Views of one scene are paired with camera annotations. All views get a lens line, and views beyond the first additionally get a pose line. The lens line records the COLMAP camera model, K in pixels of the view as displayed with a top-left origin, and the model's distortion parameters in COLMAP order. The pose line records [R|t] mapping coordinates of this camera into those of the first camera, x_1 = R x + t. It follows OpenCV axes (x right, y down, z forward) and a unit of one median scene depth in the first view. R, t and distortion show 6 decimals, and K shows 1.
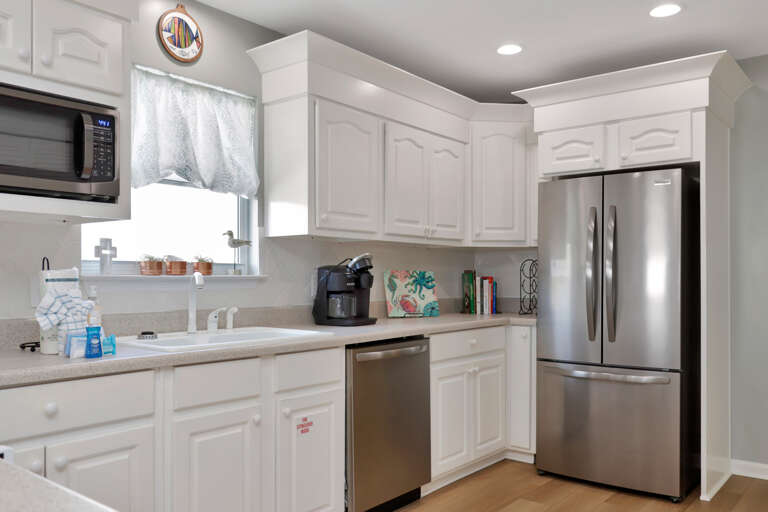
lens RADIAL K [[629.9, 0, 392.3], [0, 629.9, 279.4], [0, 0, 1]] dist [0.008344, -0.004713]
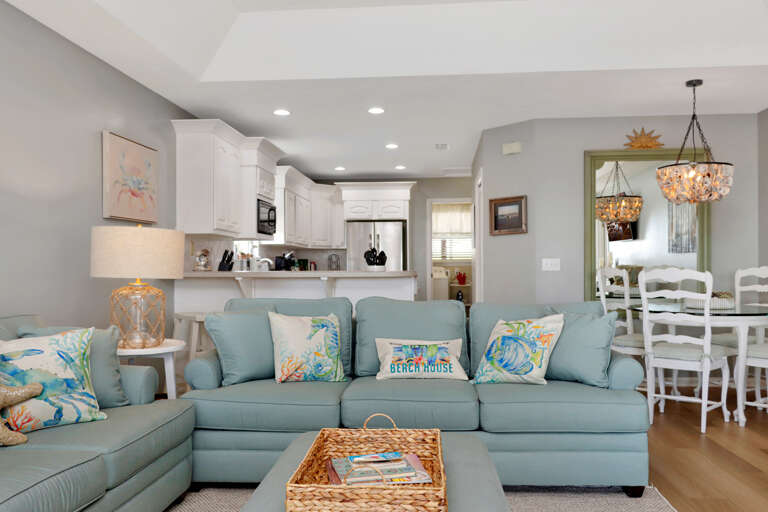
lens RADIAL K [[629.9, 0, 389.1], [0, 629.9, 271.1], [0, 0, 1]] dist [0.008344, -0.004713]
pose [[0.826318, -0.003467, 0.563193, -1.116472], [0.003242, 0.999994, 0.001400, 0.031493], [-0.563195, 0.000669, 0.826324, -1.211641]]
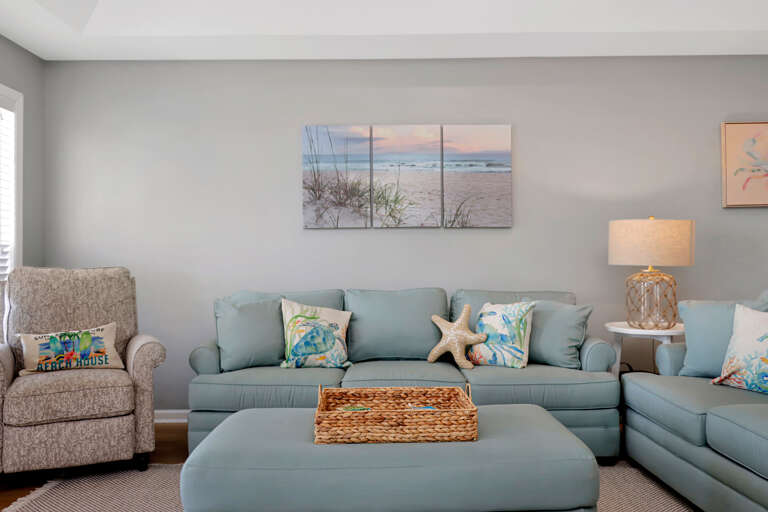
lens RADIAL K [[629.9, 0, 379.0], [0, 629.9, 255.1], [0, 0, 1]] dist [0.008344, -0.004713]
pose [[0.619519, -0.015094, -0.784837, -0.296465], [0.003488, 0.999858, -0.016476, 0.041426], [0.784974, 0.007469, 0.619483, -1.206567]]
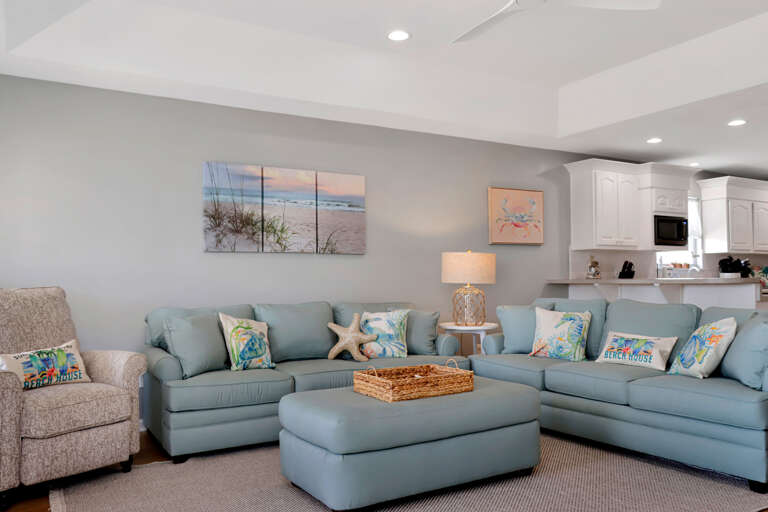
lens RADIAL K [[629.9, 0, 383.0], [0, 629.9, 256.7], [0, 0, 1]] dist [0.008344, -0.004713]
pose [[0.936317, -0.020297, -0.350568, -0.507306], [0.006635, 0.999172, -0.040130, 0.038169], [0.351093, 0.035248, 0.935677, -1.758396]]
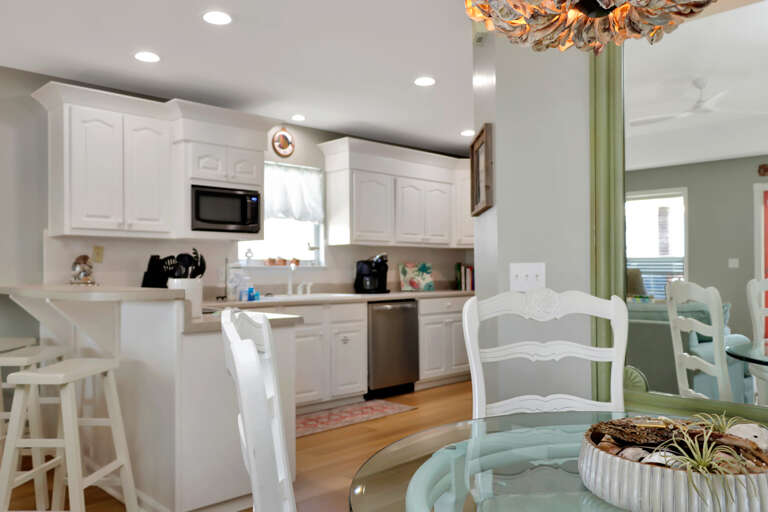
lens RADIAL K [[629.9, 0, 398.3], [0, 629.9, 271.7], [0, 0, 1]] dist [0.008344, -0.004713]
pose [[0.993487, -0.004515, -0.113854, 0.205079], [0.004404, 0.999990, -0.001235, 0.013406], [0.113859, 0.000725, 0.993497, -0.774077]]
